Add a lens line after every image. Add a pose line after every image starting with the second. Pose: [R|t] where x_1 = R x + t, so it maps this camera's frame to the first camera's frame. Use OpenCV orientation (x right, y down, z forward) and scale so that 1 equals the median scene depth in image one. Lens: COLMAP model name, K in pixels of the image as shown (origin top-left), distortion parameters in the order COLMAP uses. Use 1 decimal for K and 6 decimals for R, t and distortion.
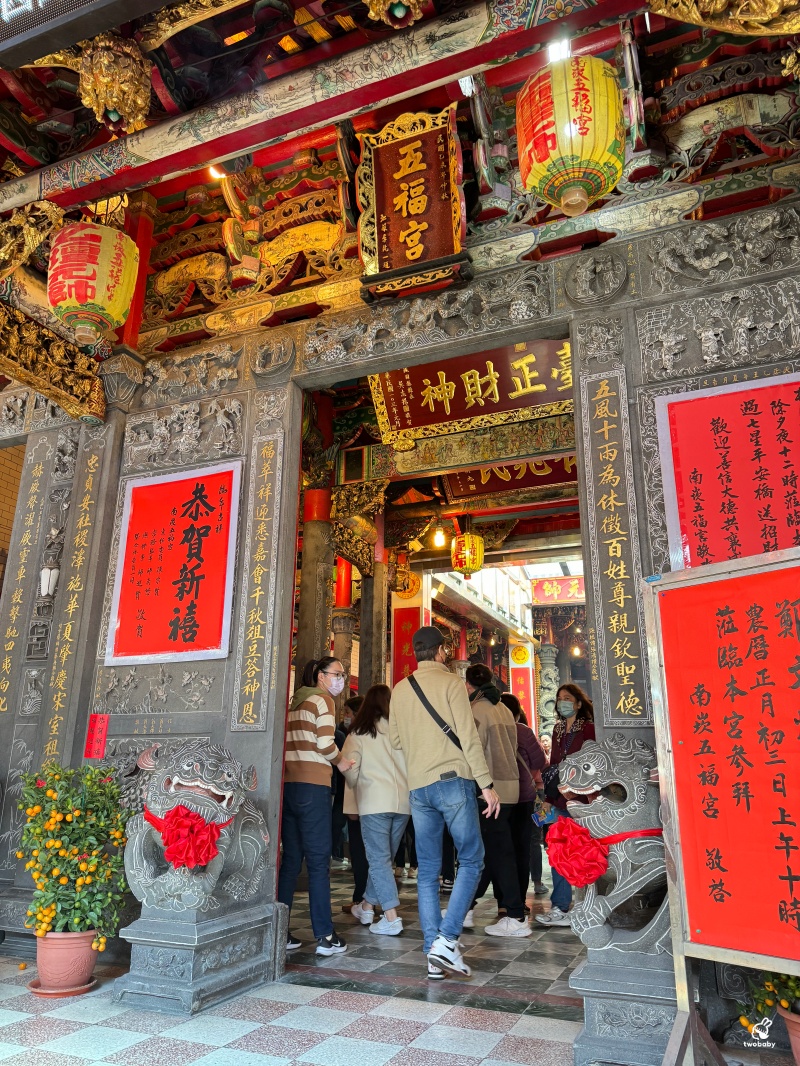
lens RADIAL K [[756.4, 0, 398.2], [0, 756.4, 535.0], [0, 0, 1]] dist [0.004062, 0.000615]
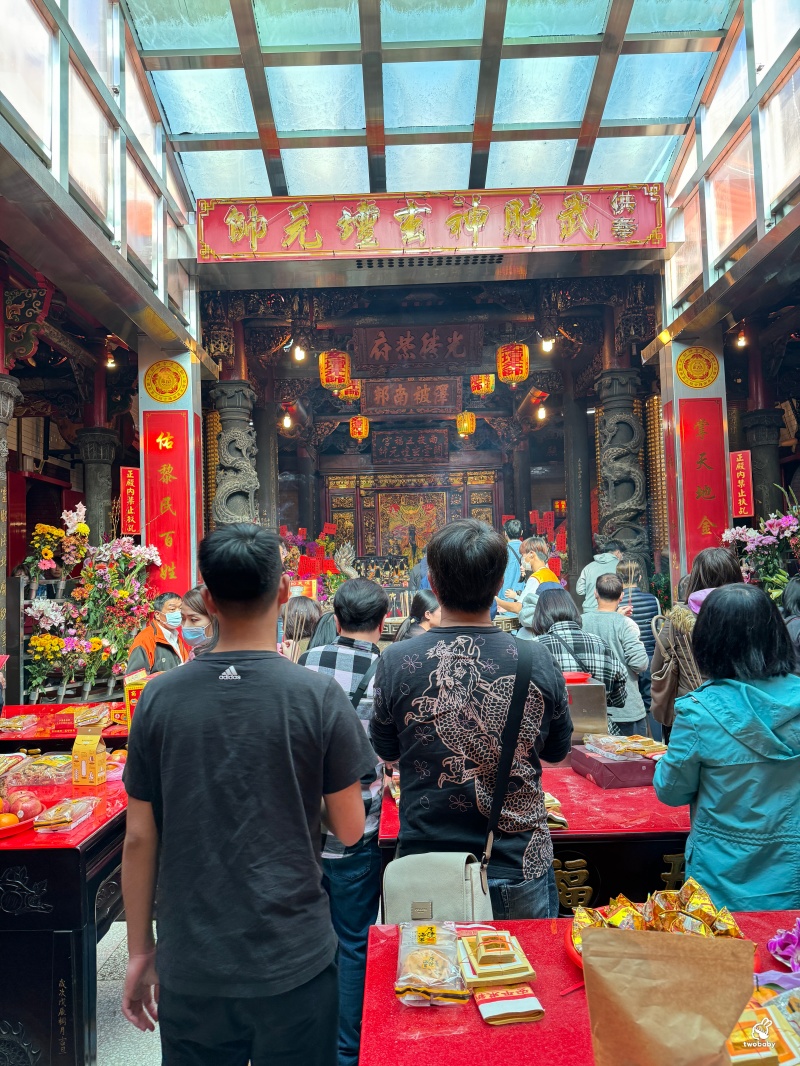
lens RADIAL K [[756.4, 0, 399.0], [0, 756.4, 534.5], [0, 0, 1]] dist [0.004062, 0.000615]
pose [[0.924783, -0.019508, 0.379995, 0.119620], [-0.068824, 0.973636, 0.217479, 0.141066], [-0.374220, -0.227273, 0.899059, 0.554960]]
